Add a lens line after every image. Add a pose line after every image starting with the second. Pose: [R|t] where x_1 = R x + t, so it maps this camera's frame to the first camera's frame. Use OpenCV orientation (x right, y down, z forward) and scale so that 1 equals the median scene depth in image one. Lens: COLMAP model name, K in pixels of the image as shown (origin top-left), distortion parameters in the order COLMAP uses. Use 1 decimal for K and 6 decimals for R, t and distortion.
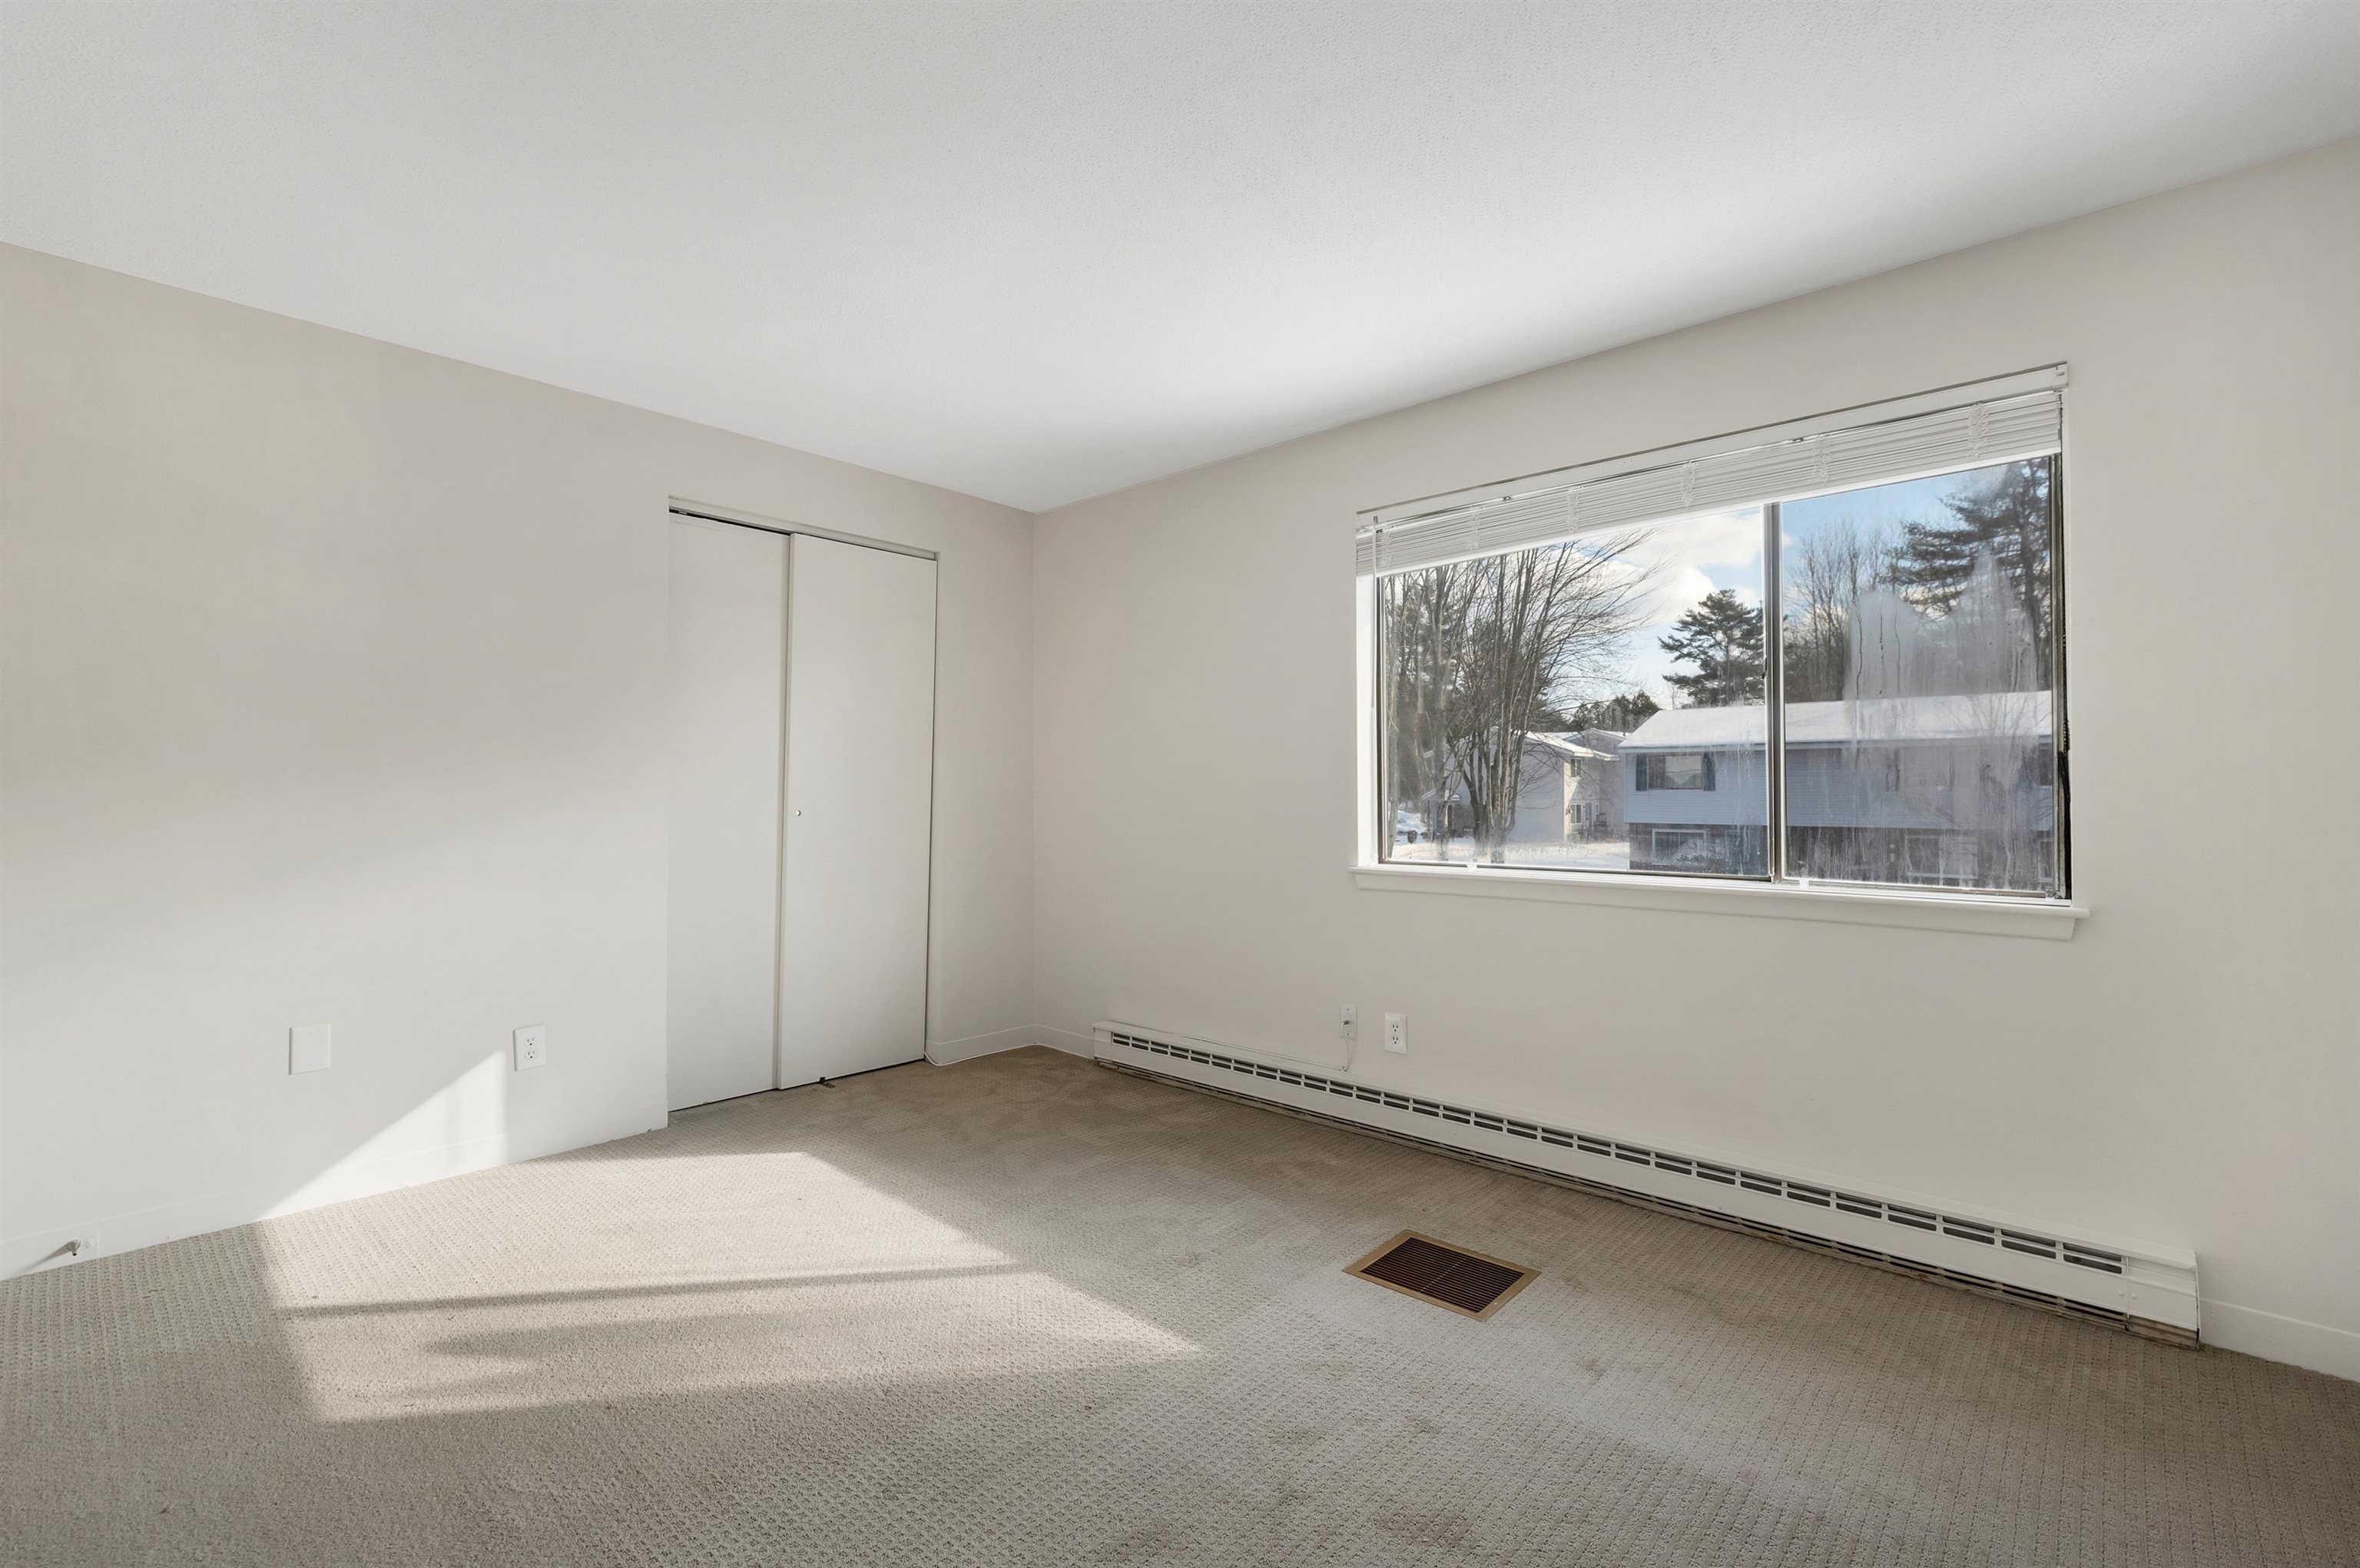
lens RADIAL K [[997.1, 0, 1180.0], [0, 997.1, 784.0], [0, 0, 1]] dist [-0.001148, -0.000306]
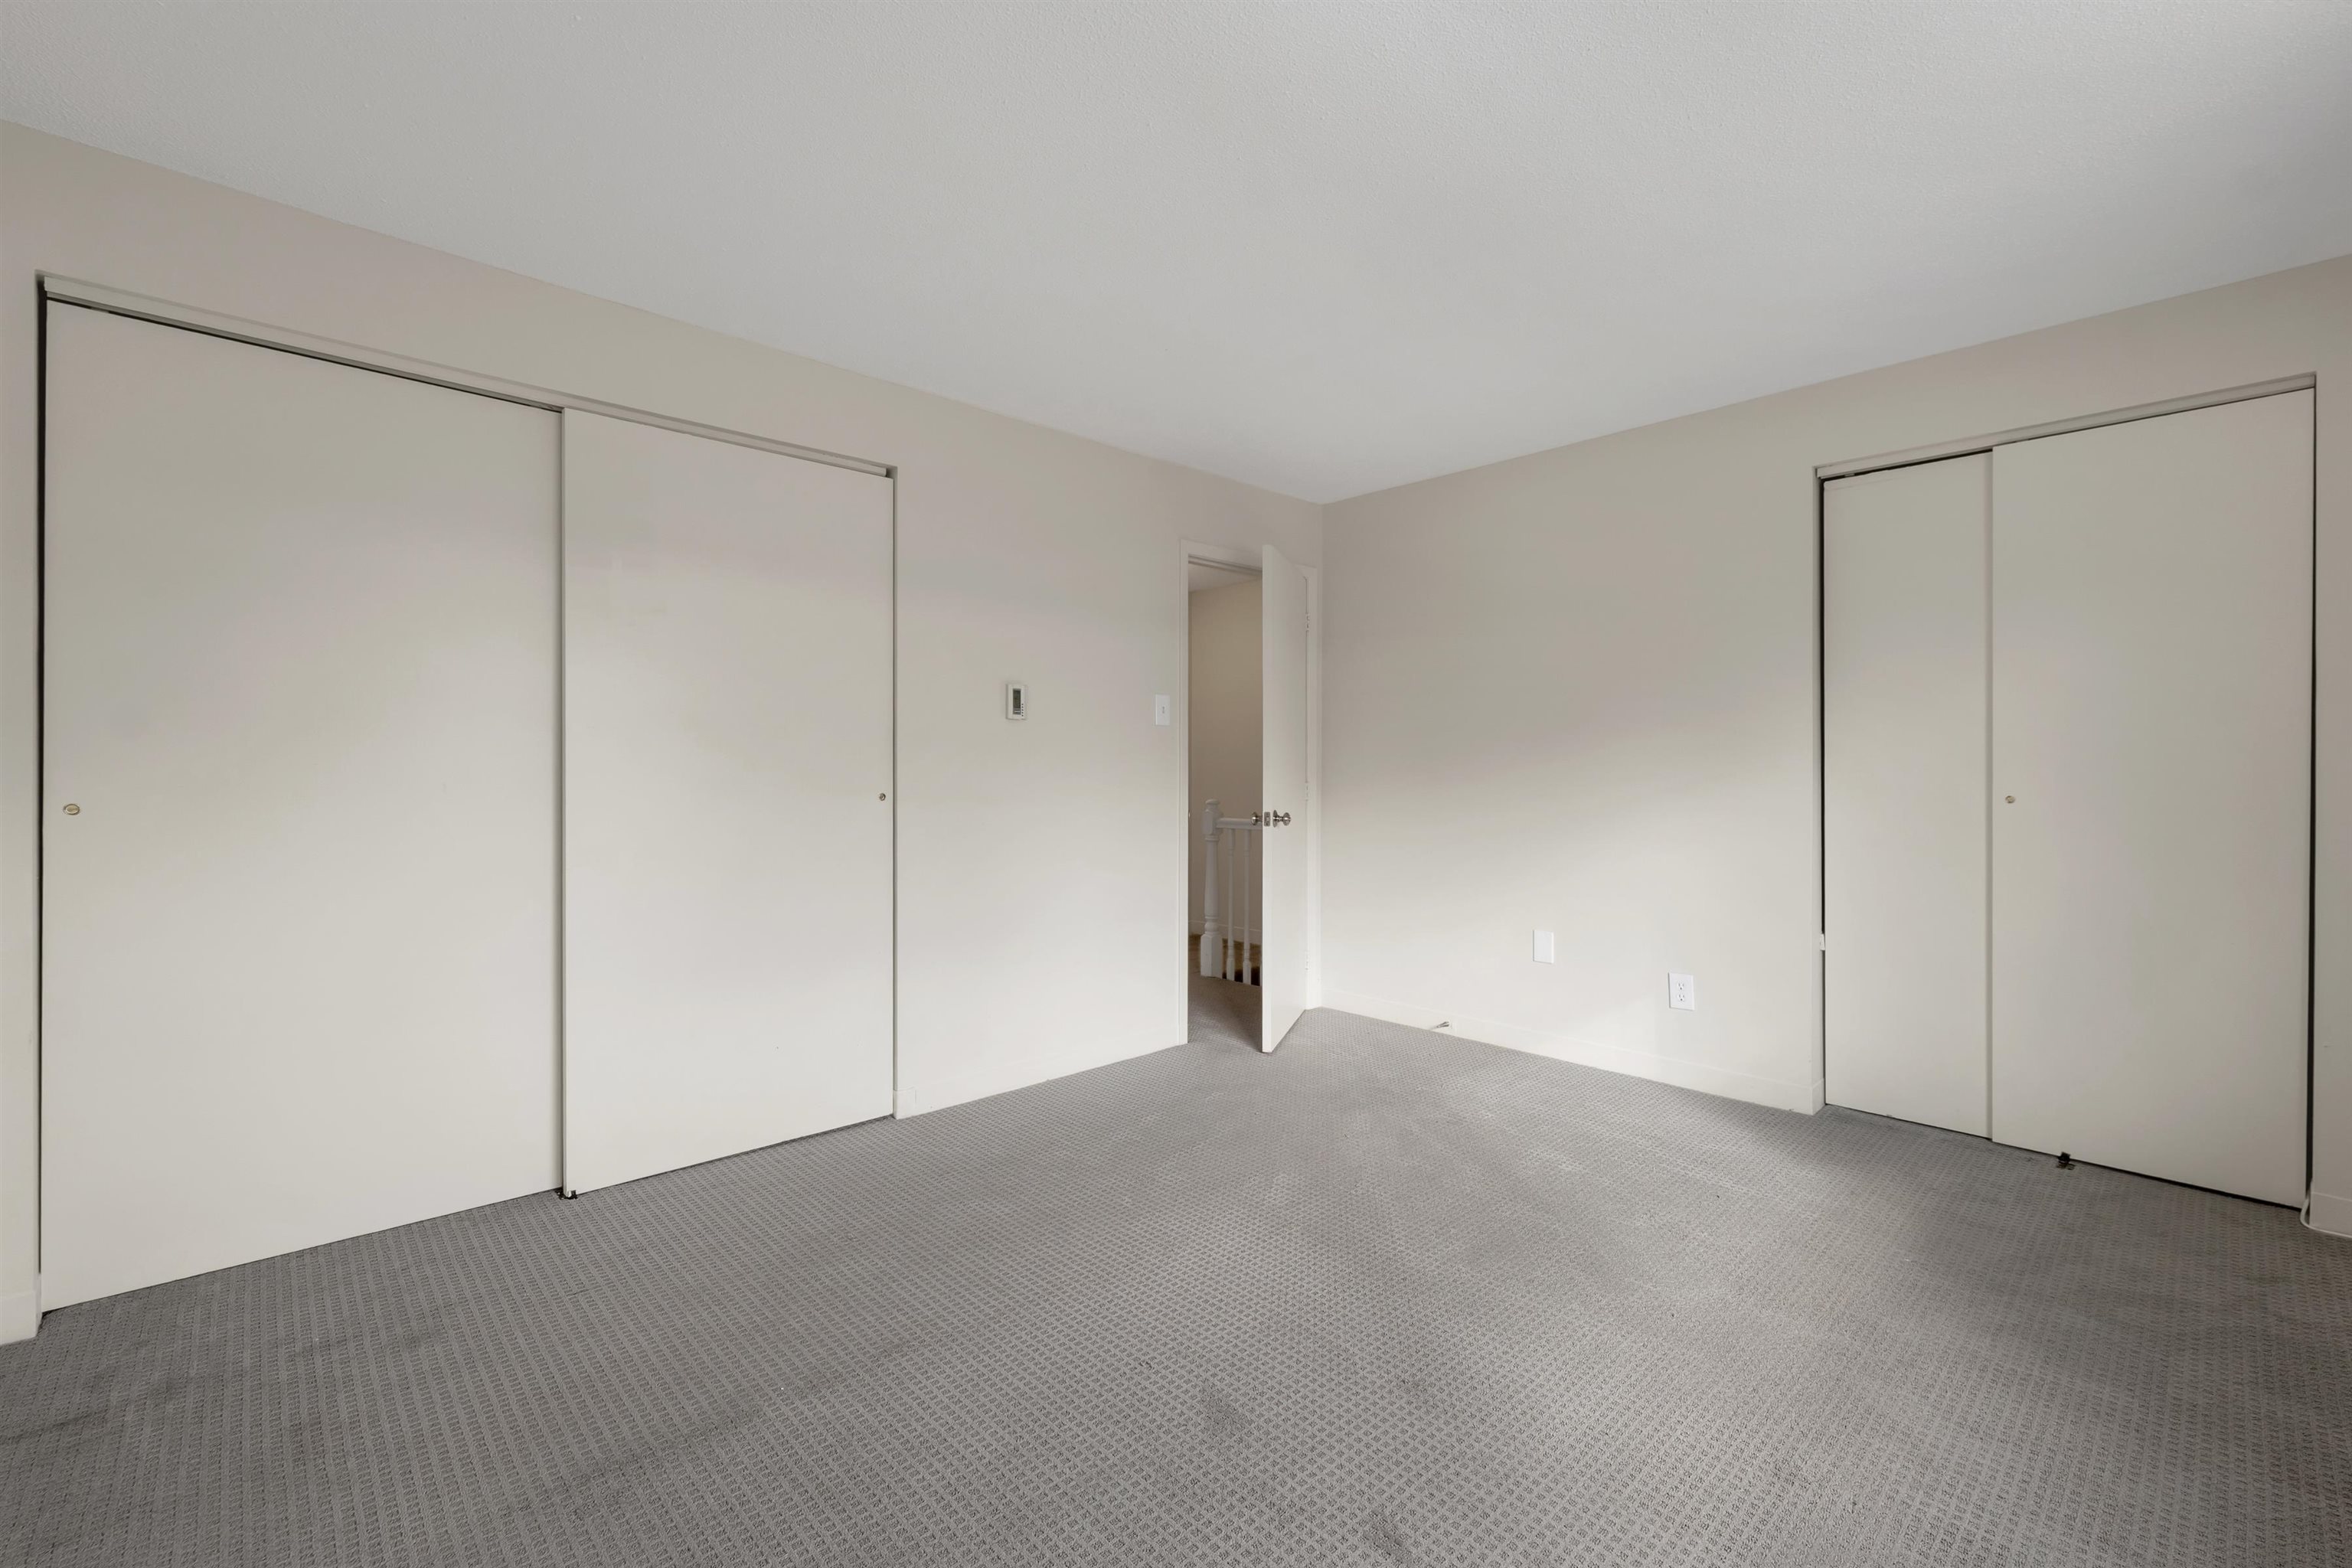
lens RADIAL K [[993.7, 0, 1176.0], [0, 993.7, 784.0], [0, 0, 1]] dist [-0.001148, -0.000306]
pose [[-0.097285, 0.004473, -0.995247, 0.528562], [0.010351, 0.999940, 0.003482, 0.009766], [0.995203, -0.009963, -0.097325, 0.491744]]
